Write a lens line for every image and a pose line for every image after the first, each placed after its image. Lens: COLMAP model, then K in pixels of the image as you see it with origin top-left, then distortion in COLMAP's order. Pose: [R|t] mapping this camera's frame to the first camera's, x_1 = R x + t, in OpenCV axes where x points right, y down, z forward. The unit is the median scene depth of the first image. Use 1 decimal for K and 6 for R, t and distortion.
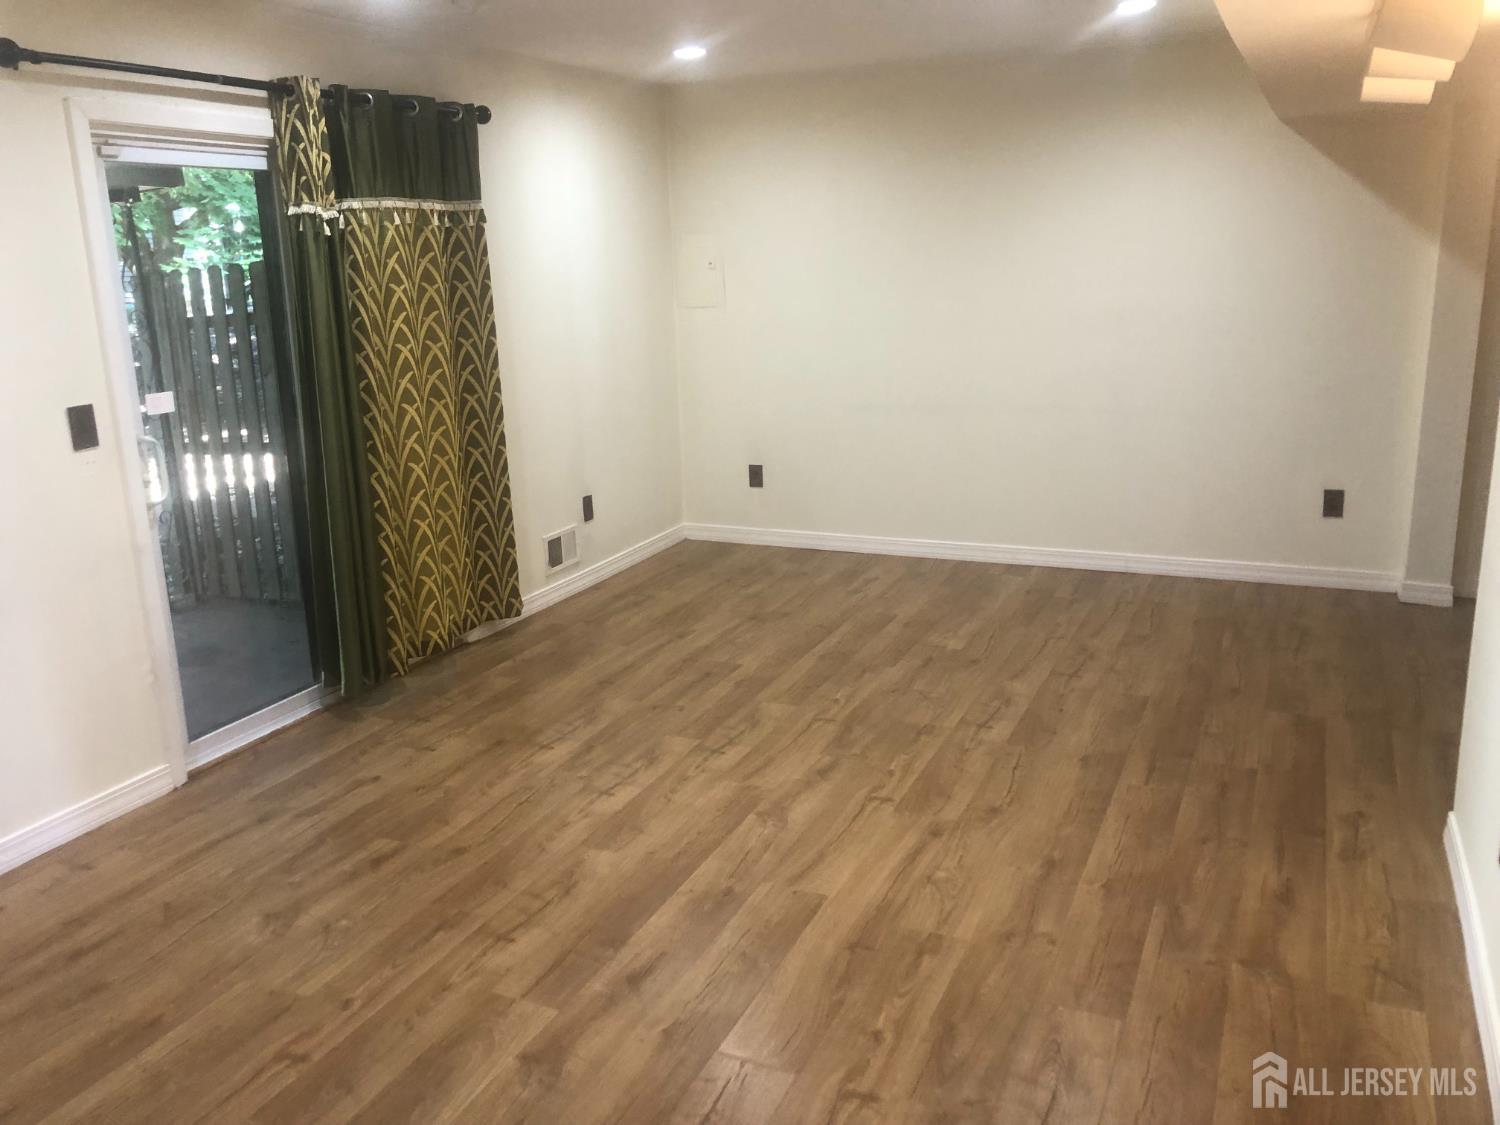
lens RADIAL K [[1271.9, 0, 725.4], [0, 1271.9, 561.2], [0, 0, 1]] dist [0.042597, -0.008314]
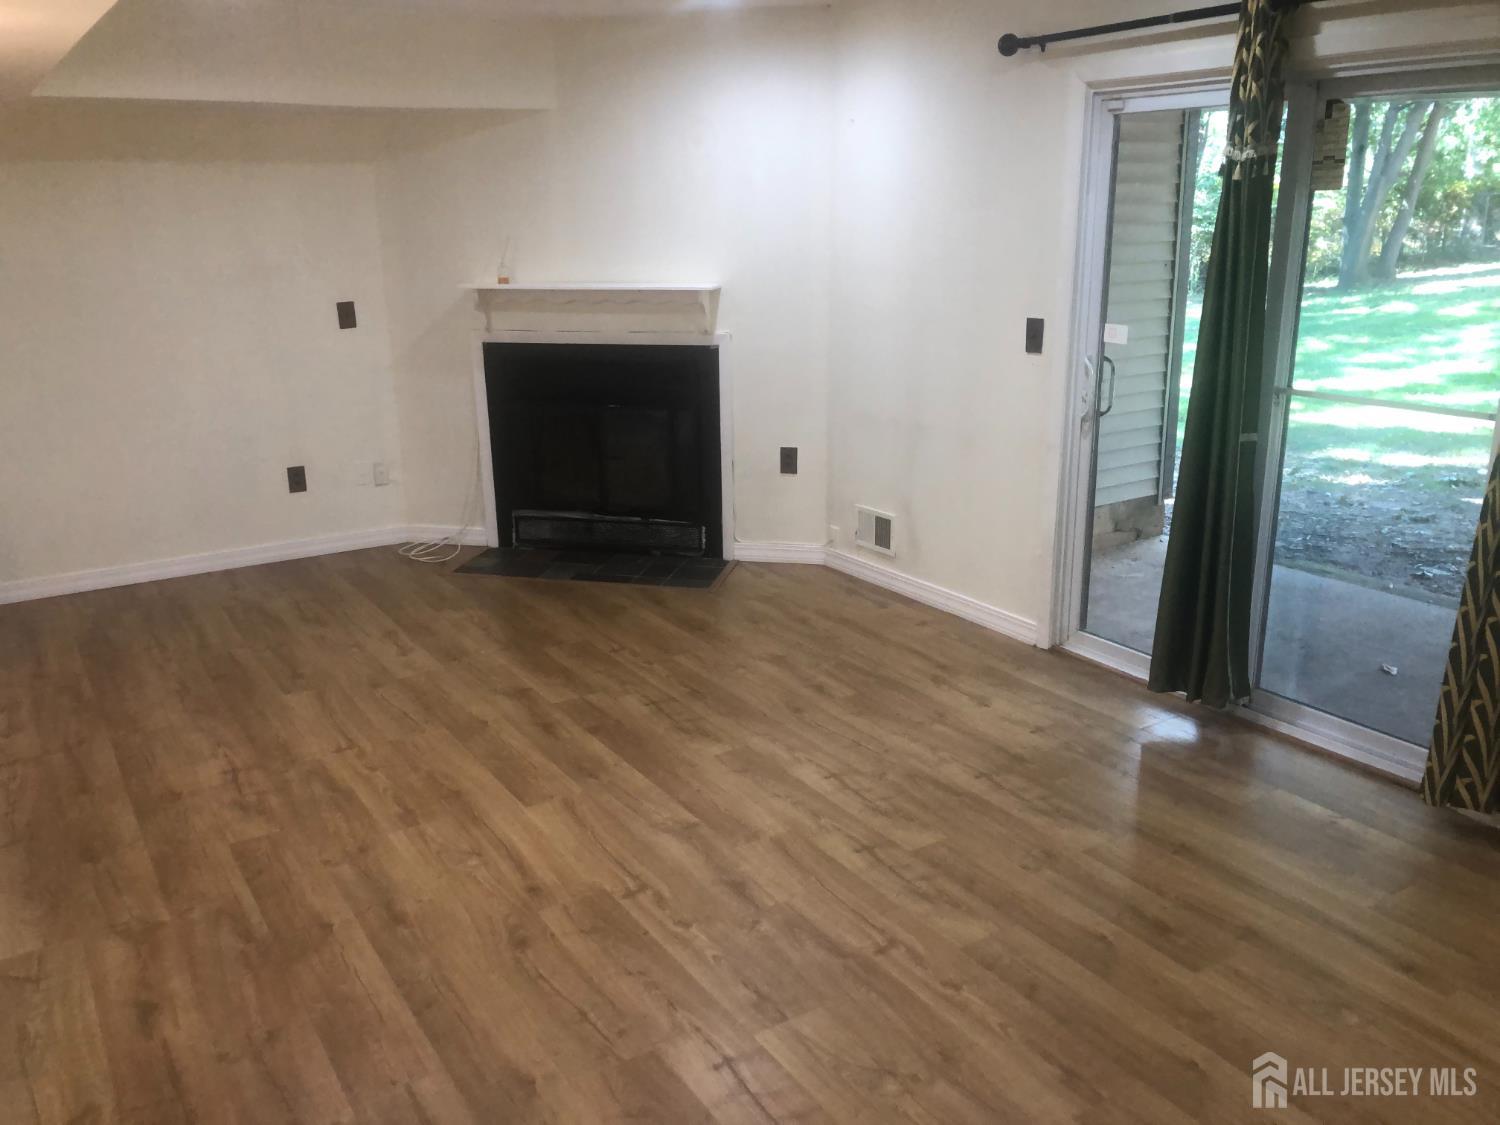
lens RADIAL K [[1271.9, 0, 725.4], [0, 1271.9, 561.2], [0, 0, 1]] dist [0.042597, -0.008314]
pose [[-0.562857, 0.267839, -0.781955, 0.734044], [-0.168977, 0.888775, 0.426059, -0.400237], [0.809098, 0.371943, -0.454994, 1.441811]]
